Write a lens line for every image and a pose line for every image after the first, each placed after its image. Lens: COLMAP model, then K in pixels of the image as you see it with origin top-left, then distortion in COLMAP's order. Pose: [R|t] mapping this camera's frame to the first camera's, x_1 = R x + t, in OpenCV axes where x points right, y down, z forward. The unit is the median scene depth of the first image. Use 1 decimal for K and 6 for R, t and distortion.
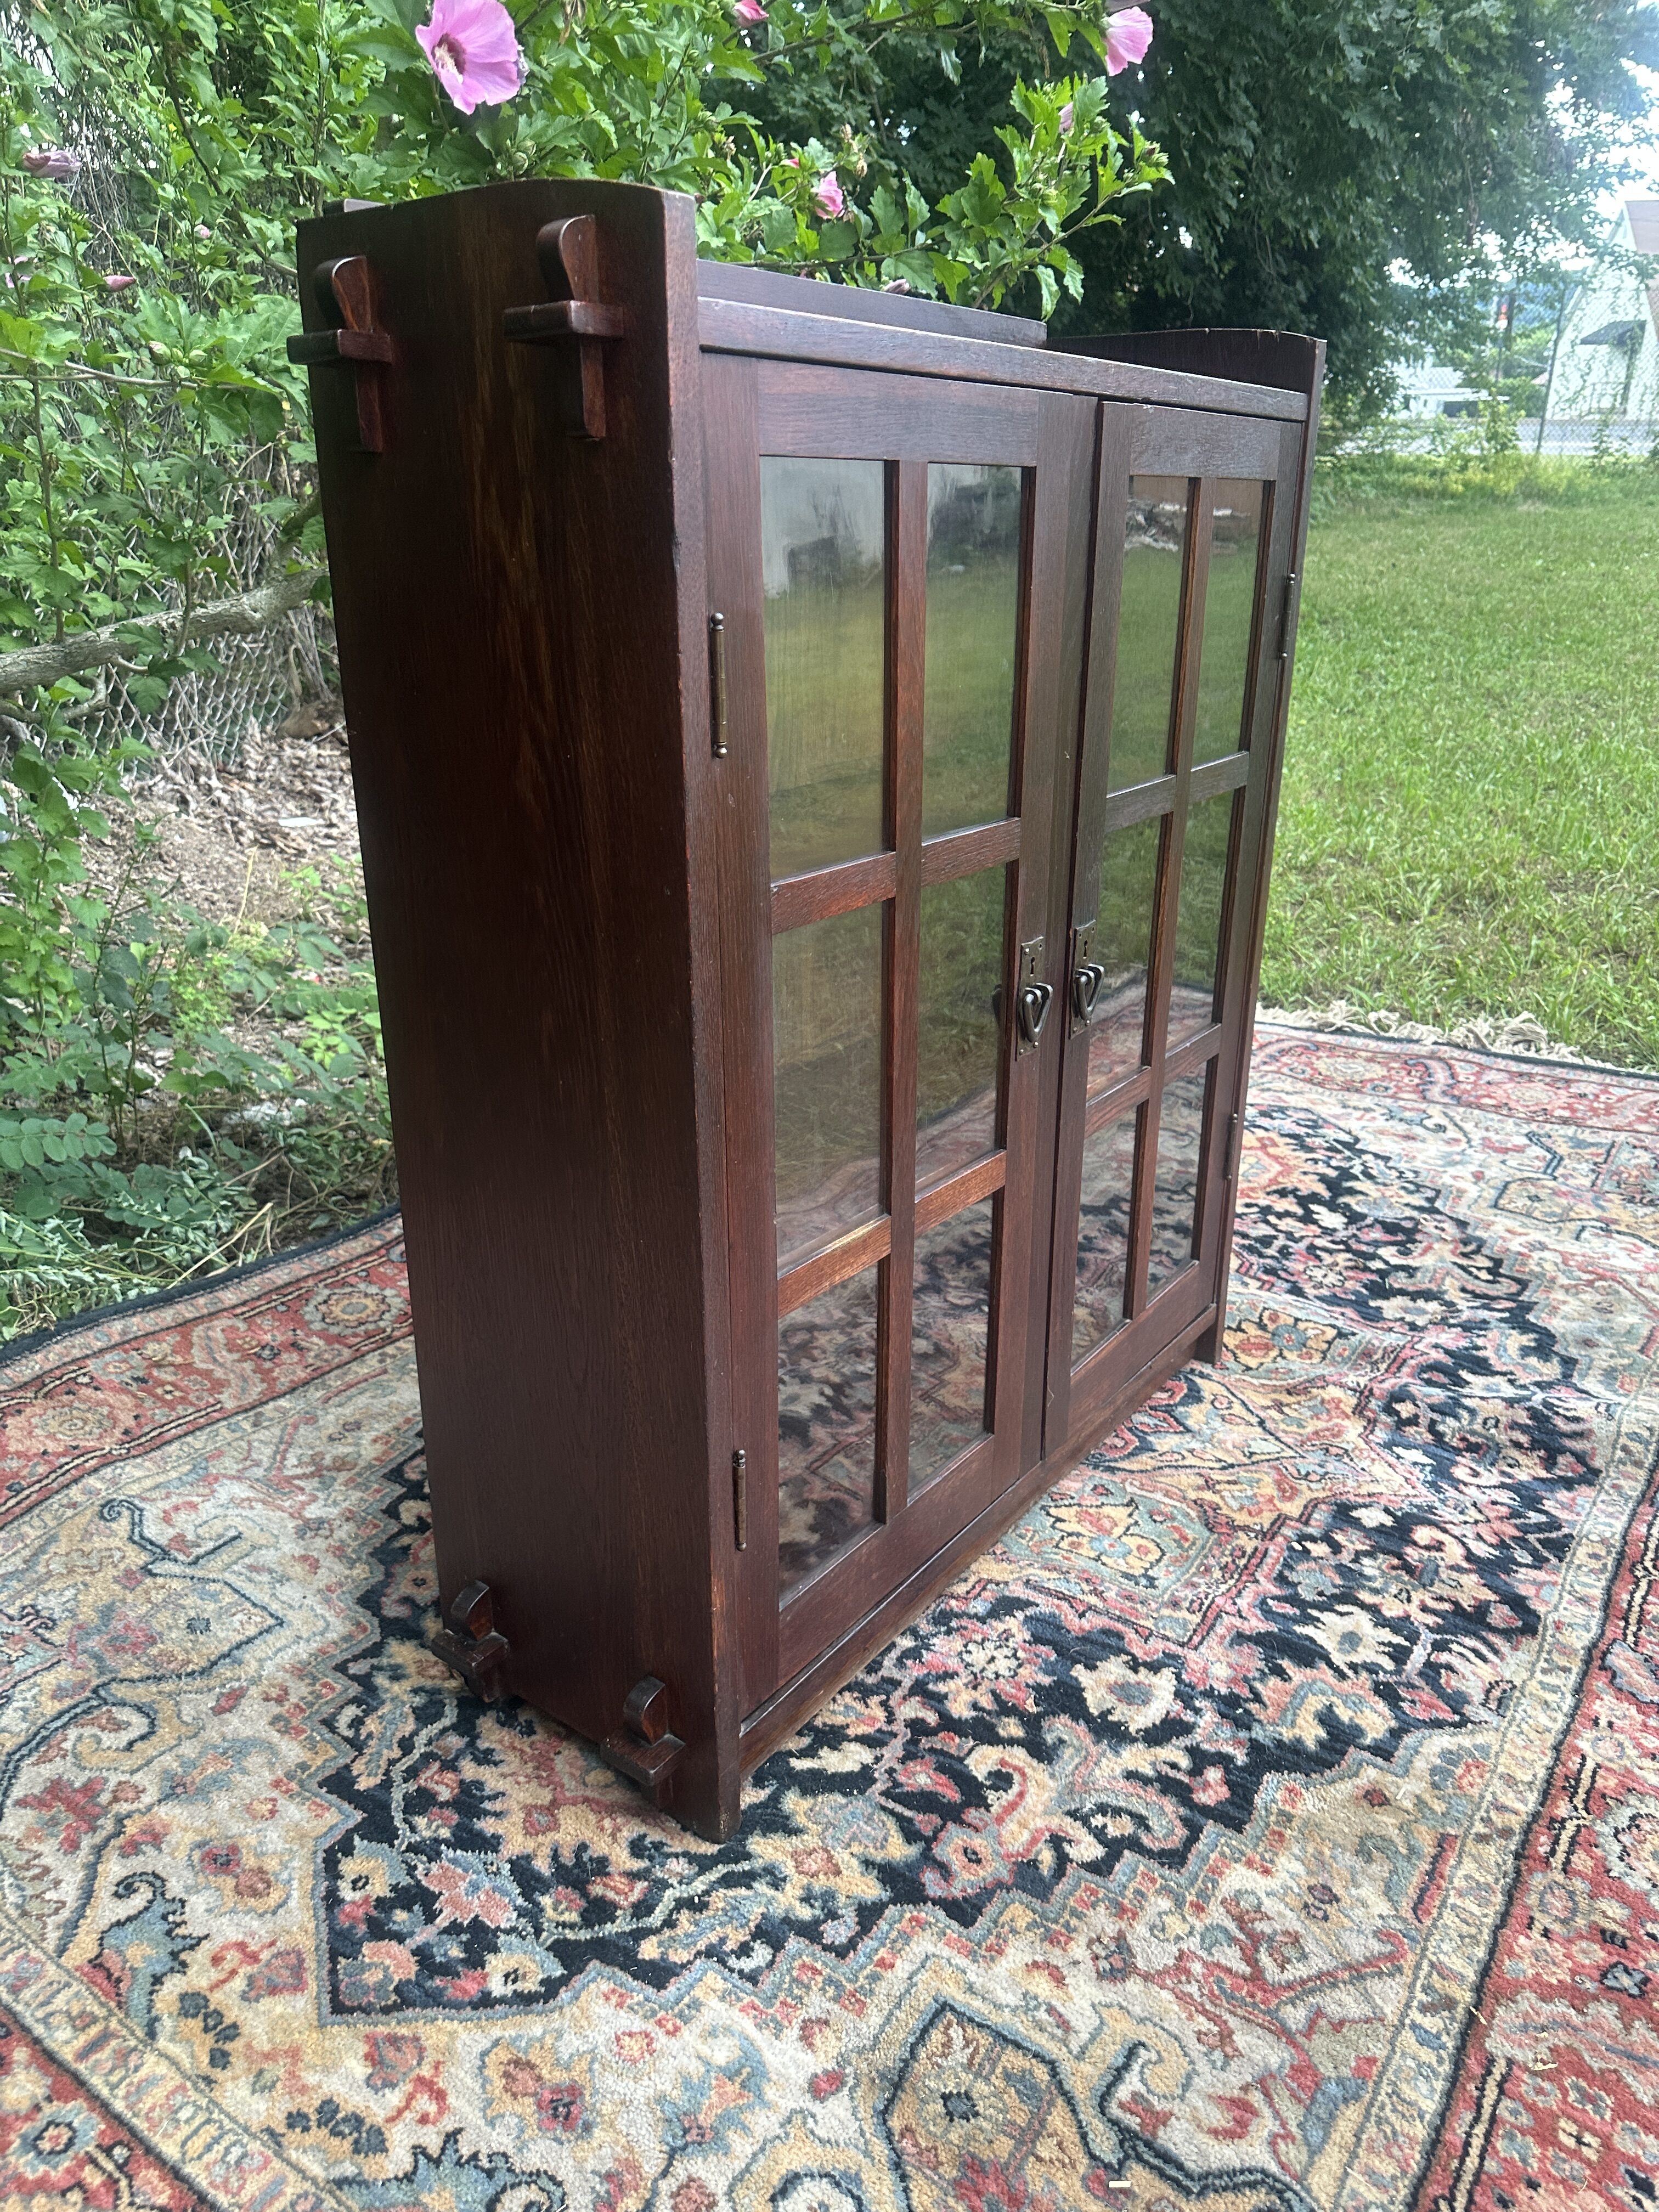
lens RADIAL K [[1585.8, 0, 823.8], [0, 1585.8, 1106.1], [0, 0, 1]] dist [0.008006, -0.021376]
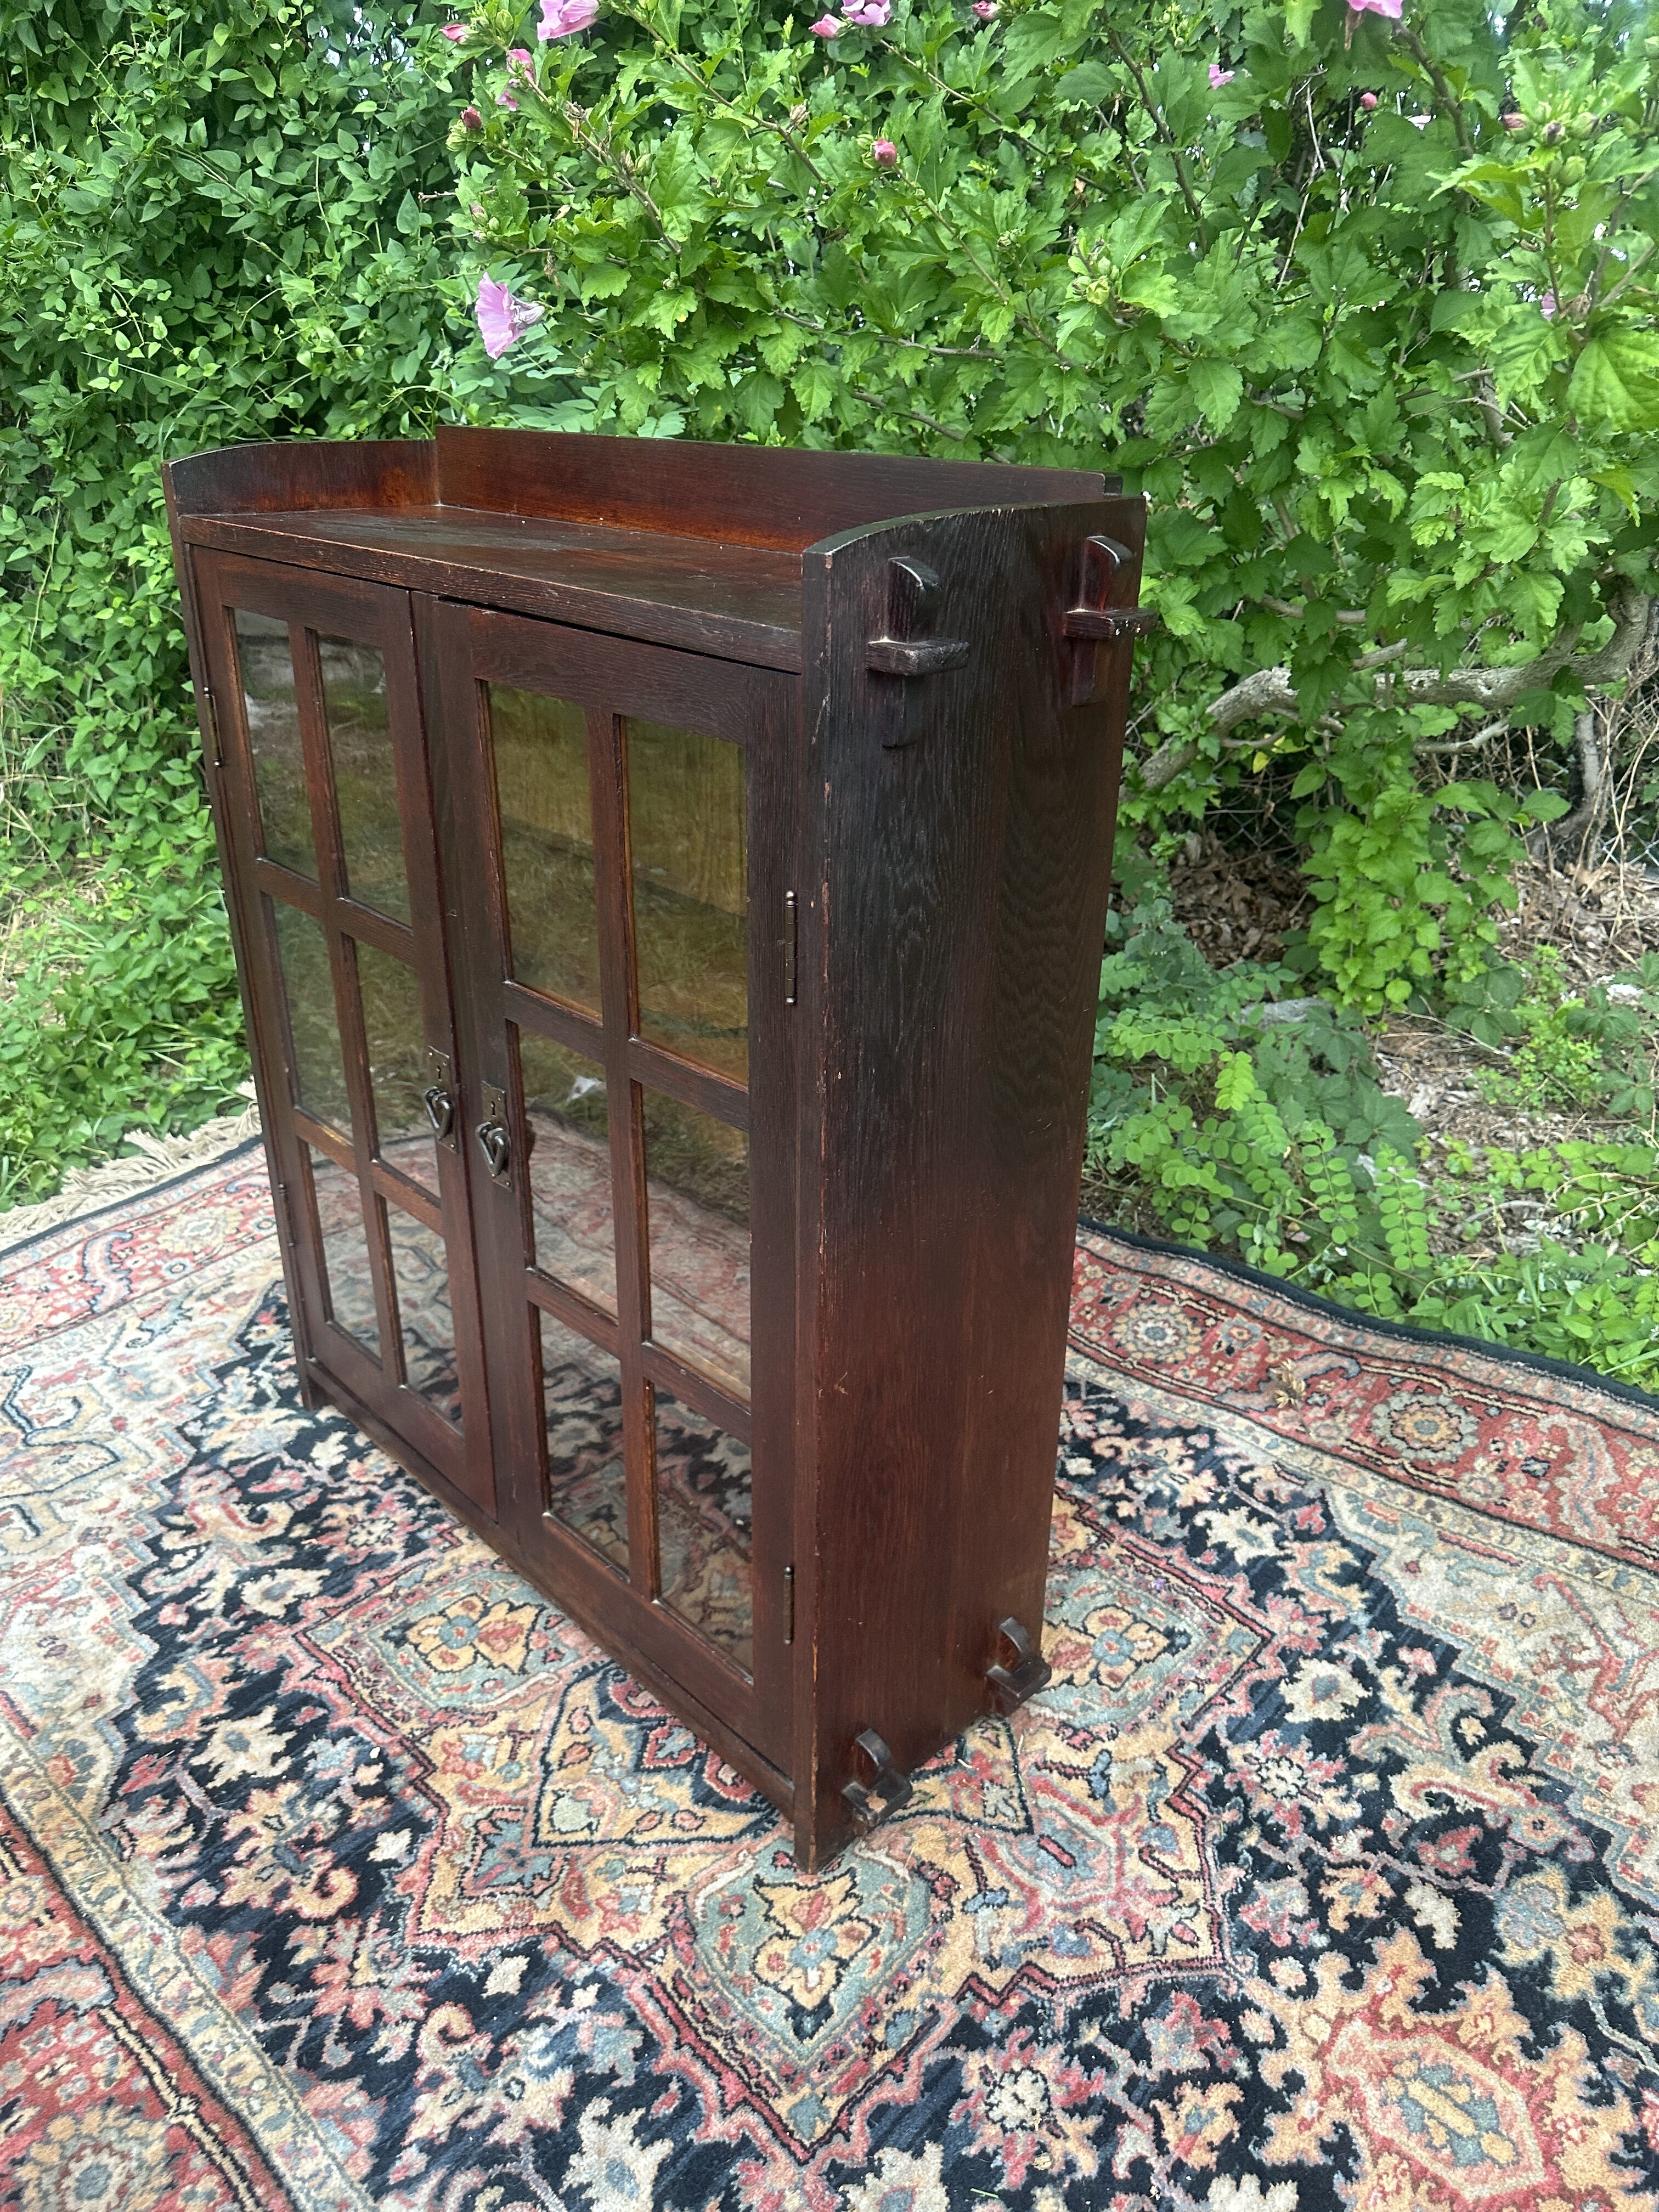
lens RADIAL K [[1588.3, 0, 821.3], [0, 1588.3, 1109.1], [0, 0, 1]] dist [-0.000503, -0.008917]
pose [[-0.162233, 0.425839, -0.890136, 1.082108], [-0.359257, 0.814684, 0.455219, -0.669617], [0.919030, 0.393639, 0.020817, 1.217629]]
